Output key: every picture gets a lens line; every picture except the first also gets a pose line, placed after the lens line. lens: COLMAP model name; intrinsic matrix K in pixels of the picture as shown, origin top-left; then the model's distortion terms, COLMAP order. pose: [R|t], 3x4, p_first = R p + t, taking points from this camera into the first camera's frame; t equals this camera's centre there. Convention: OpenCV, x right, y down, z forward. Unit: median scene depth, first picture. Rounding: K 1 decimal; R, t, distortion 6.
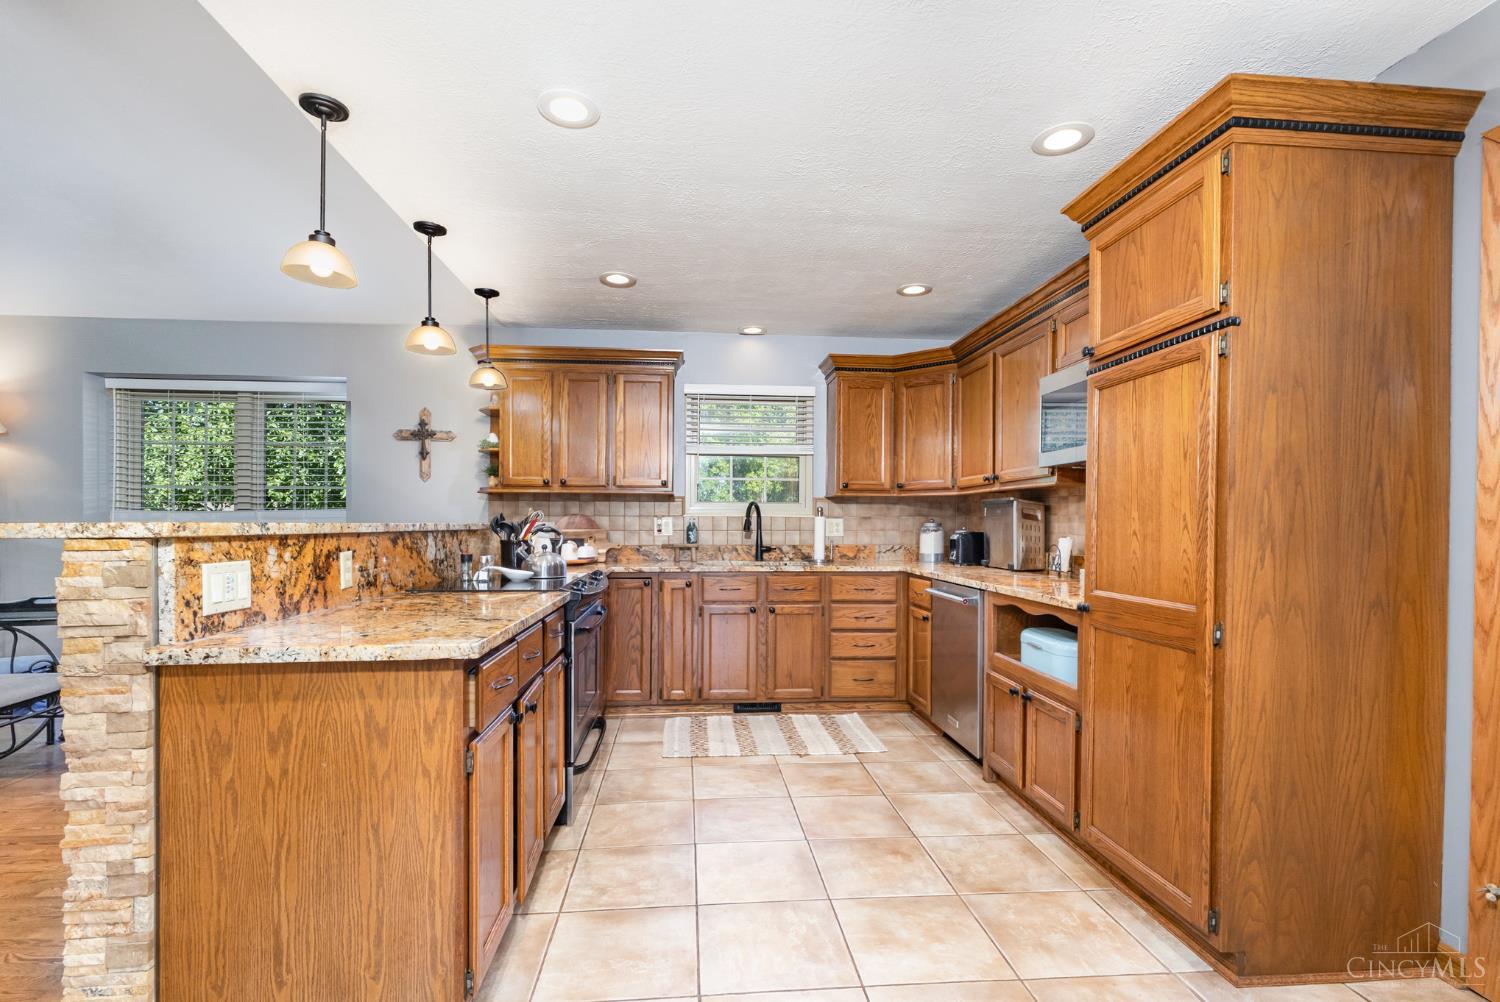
lens RADIAL K [[699.6, 0, 750.2], [0, 699.6, 530.9], [0, 0, 1]] dist [0.001243, 0.000270]
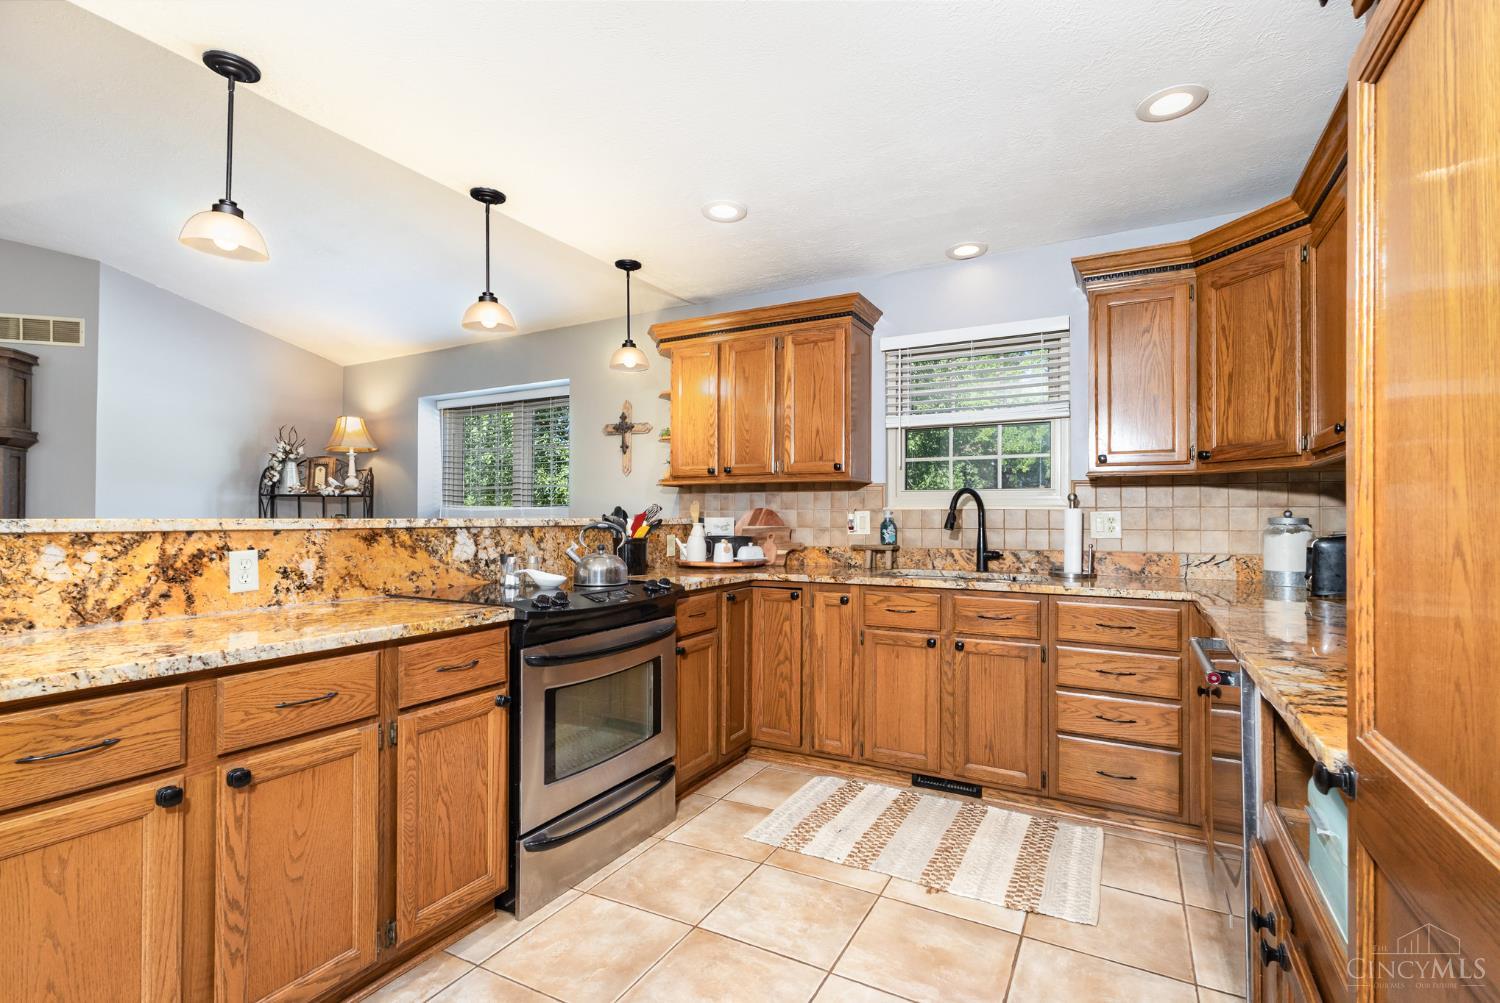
lens RADIAL K [[693.7, 0, 753.9], [0, 693.7, 511.0], [0, 0, 1]] dist [0.000905, 0.000291]
pose [[0.833654, -0.007449, -0.552237, 0.235246], [-0.004560, 0.999782, -0.020370, -0.003291], [0.552268, 0.019500, 0.833438, 0.320323]]
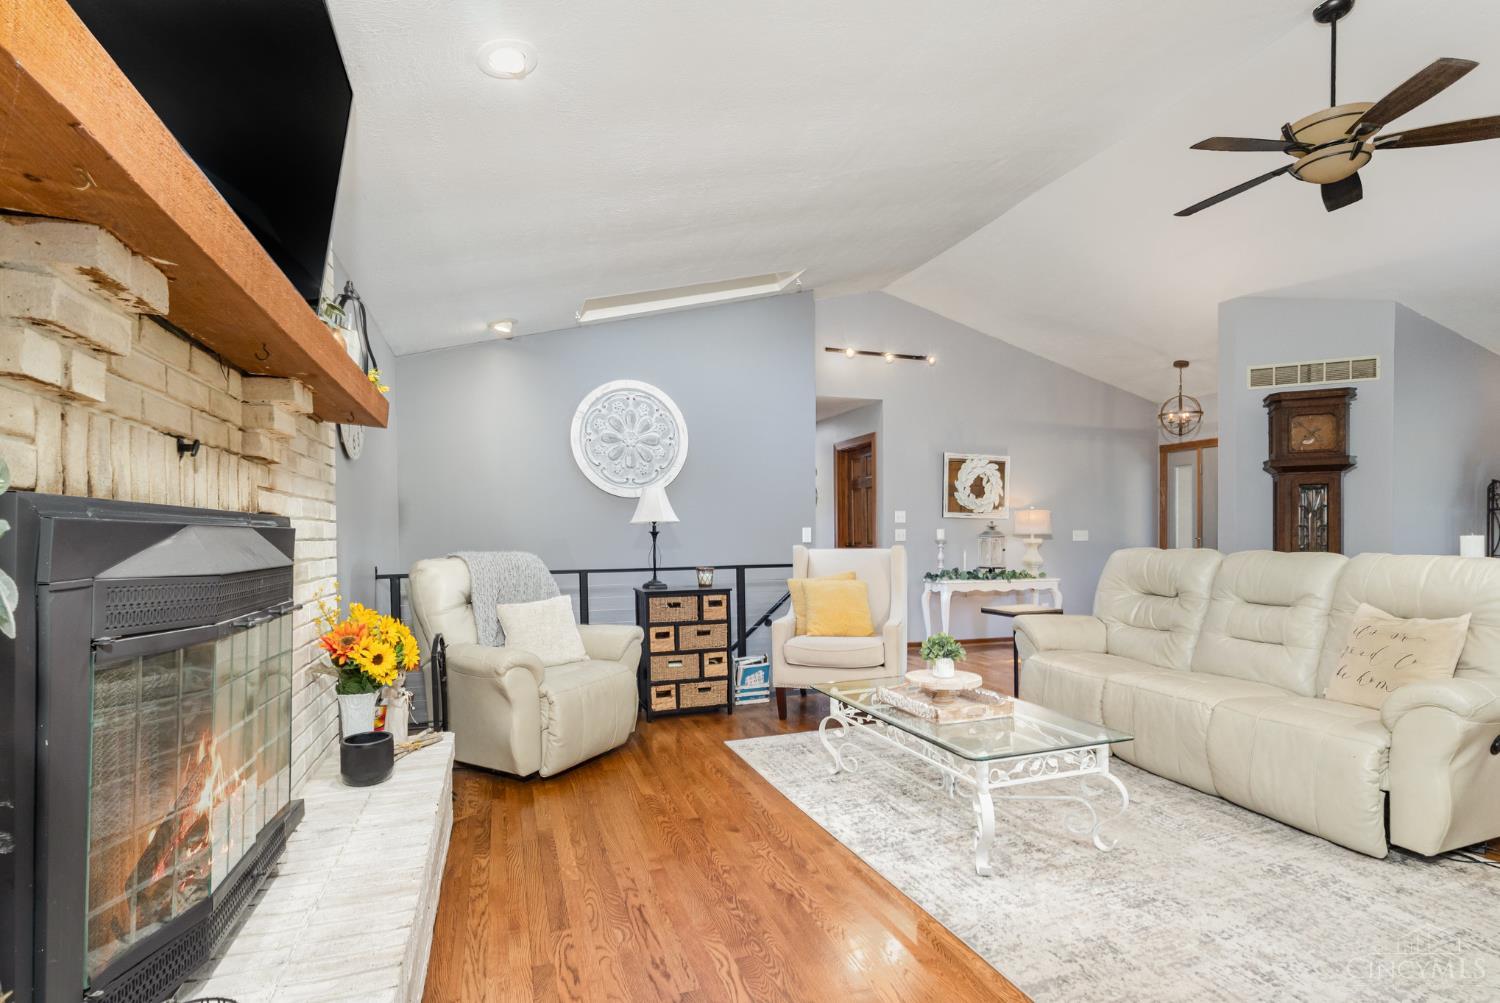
lens RADIAL K [[693.7, 0, 753.9], [0, 693.7, 511.0], [0, 0, 1]] dist [0.000905, 0.000291]
pose [[0.258660, -0.027645, -0.965573, -0.339876], [-0.012645, 0.999408, -0.032001, 0.006121], [0.965886, 0.020487, 0.258157, -0.720051]]
